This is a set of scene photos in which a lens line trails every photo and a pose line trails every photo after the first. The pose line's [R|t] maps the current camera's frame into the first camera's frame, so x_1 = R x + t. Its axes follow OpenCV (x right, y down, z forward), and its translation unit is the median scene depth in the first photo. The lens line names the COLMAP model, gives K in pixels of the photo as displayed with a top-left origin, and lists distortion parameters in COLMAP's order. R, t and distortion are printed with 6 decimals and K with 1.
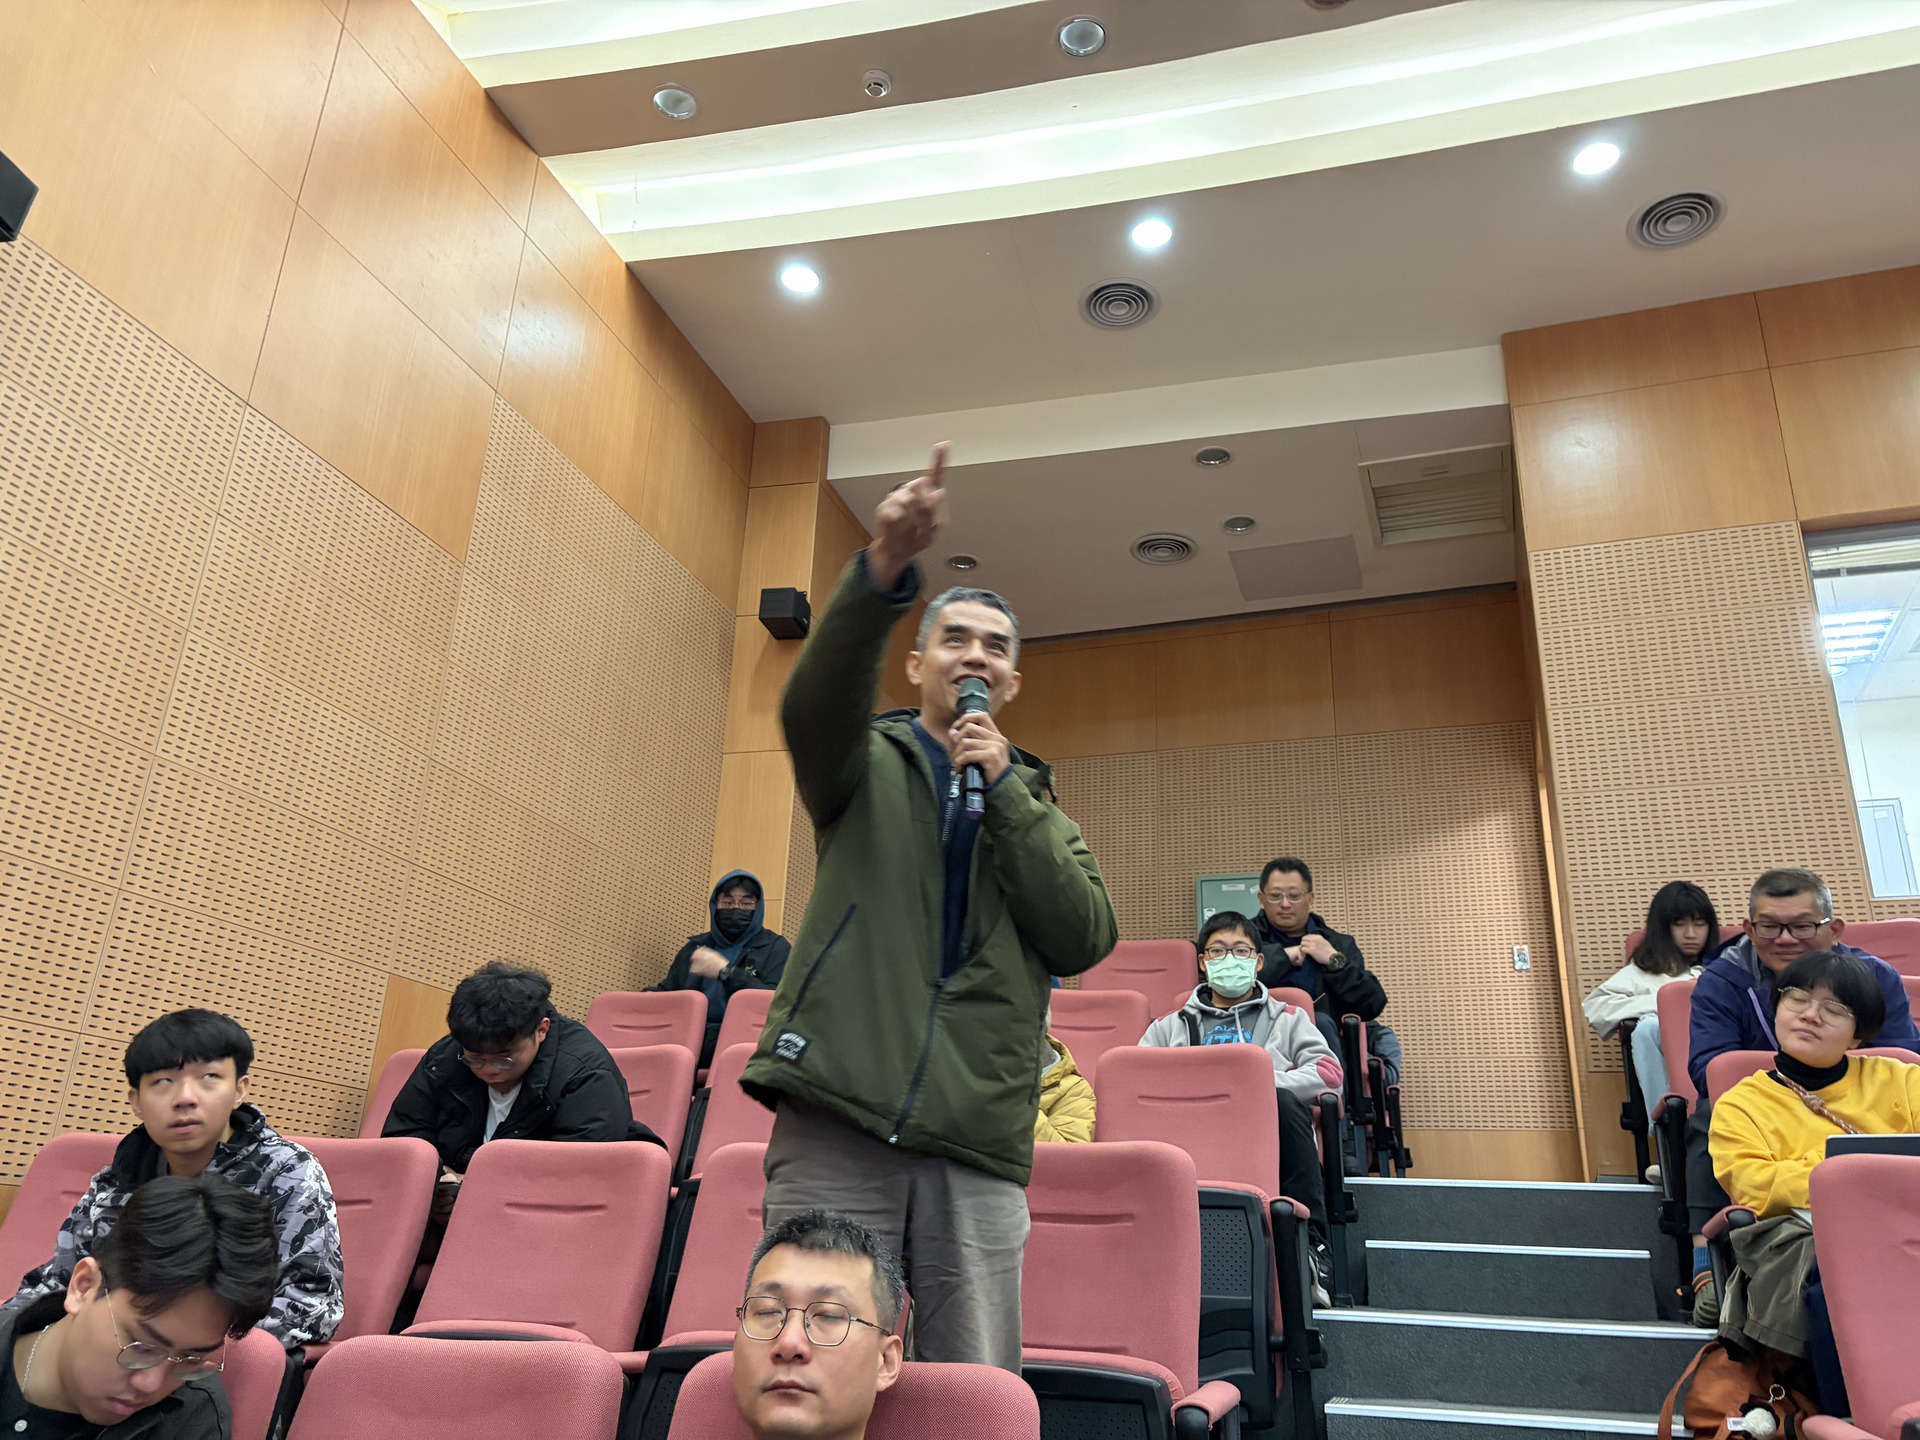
lens RADIAL K [[1464.8, 0, 1051.0], [0, 1464.8, 719.9], [0, 0, 1]] dist [0.140599, -0.122852]
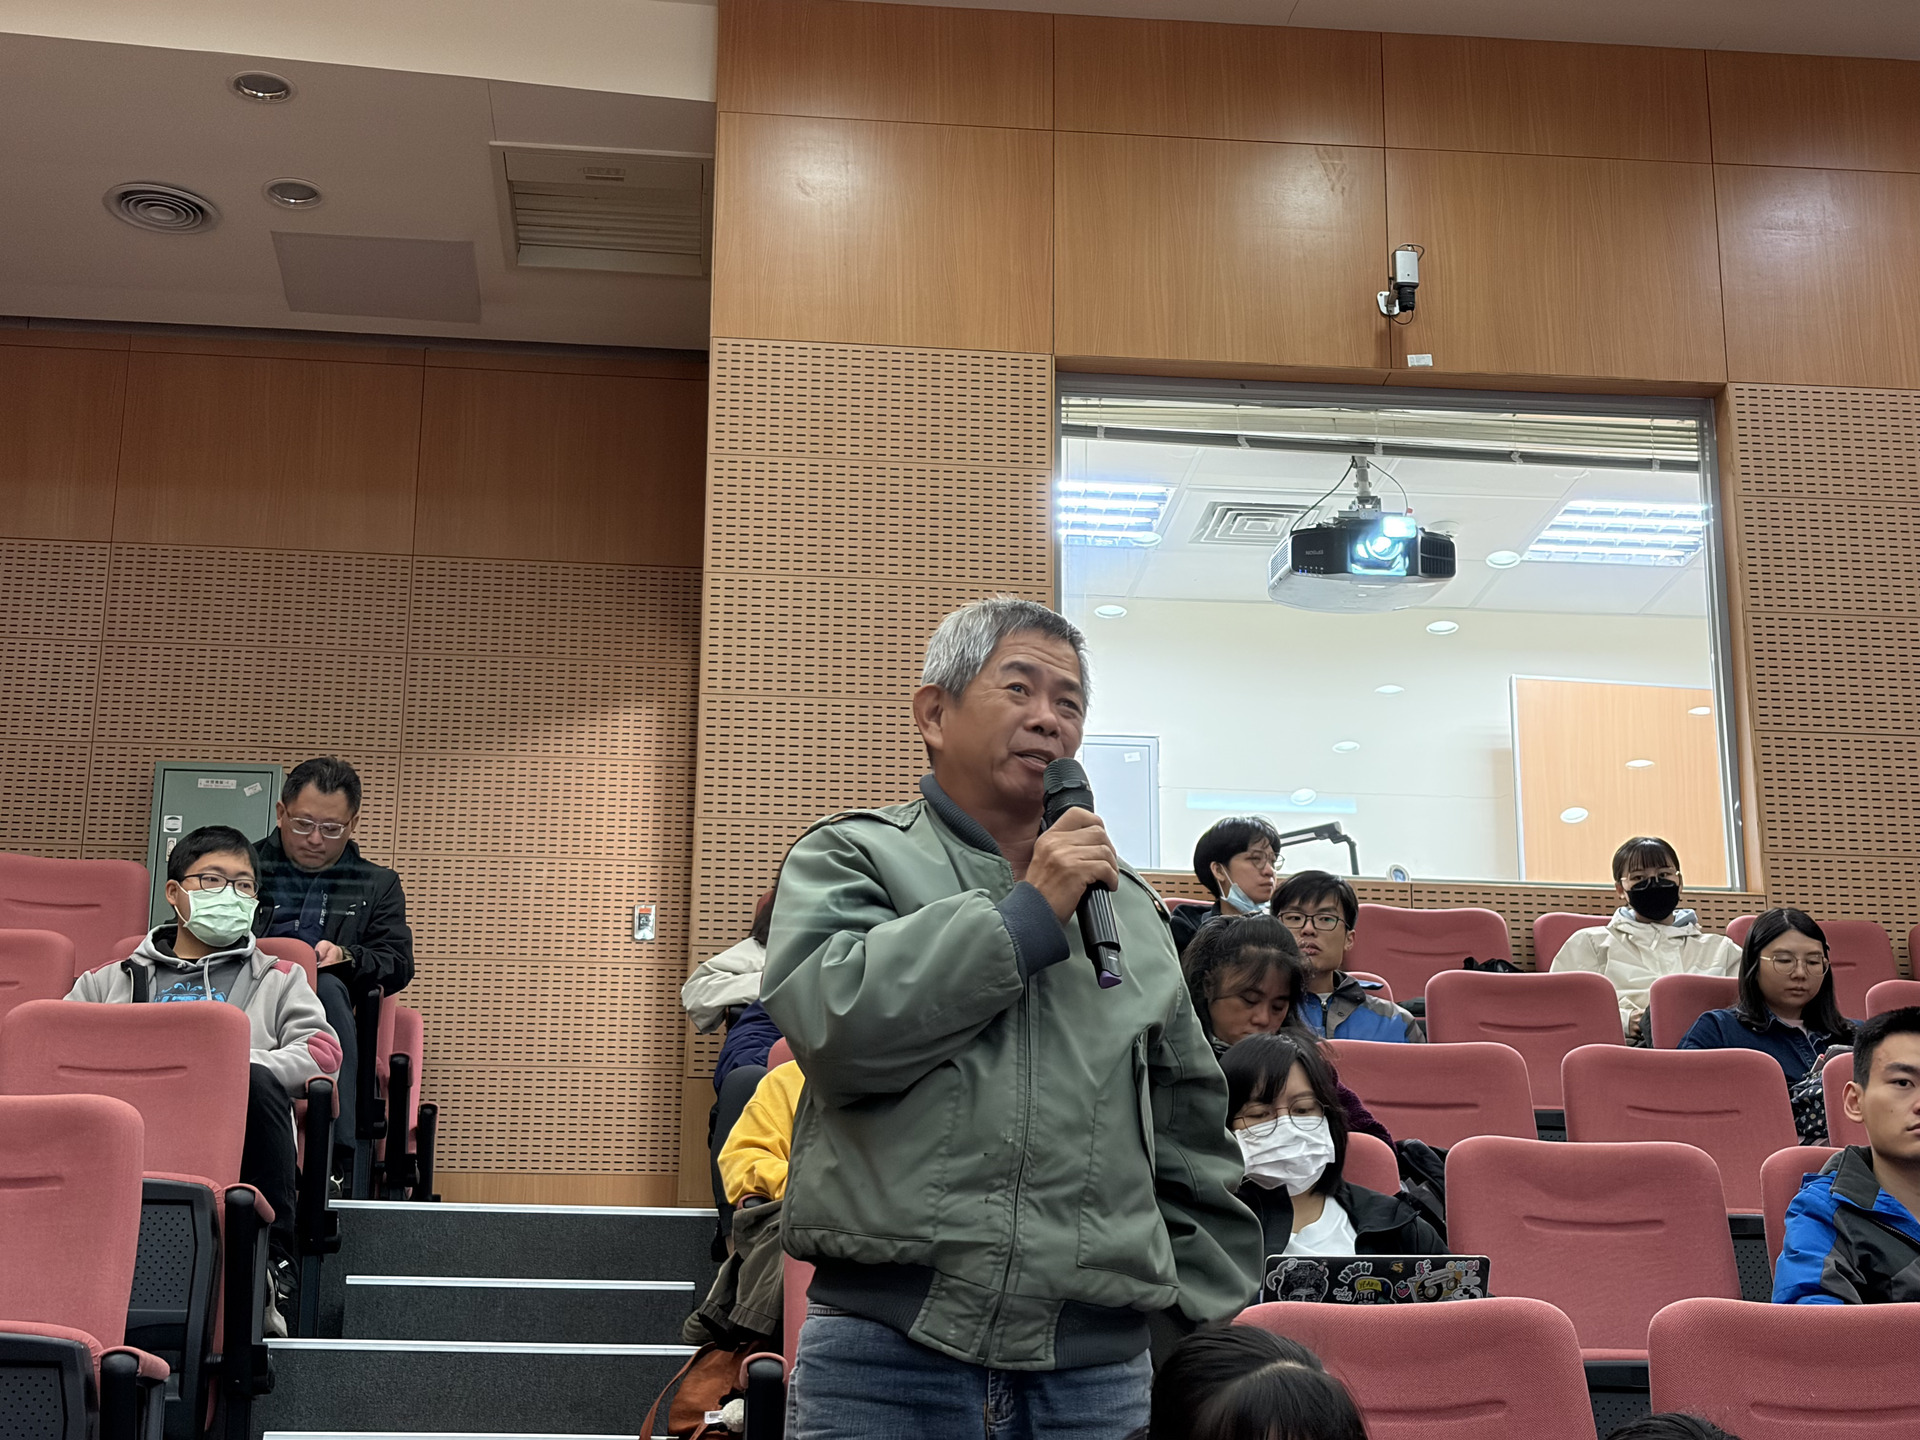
lens RADIAL K [[2984.0, 0, 960.0], [0, 2984.0, 720.0], [0, 0, 1]] dist [0.016669, -0.213471]
pose [[0.928268, 0.095585, 0.359420, -0.064016], [-0.129200, 0.989099, 0.070639, -0.066608], [-0.348750, -0.112009, 0.930499, -0.442651]]
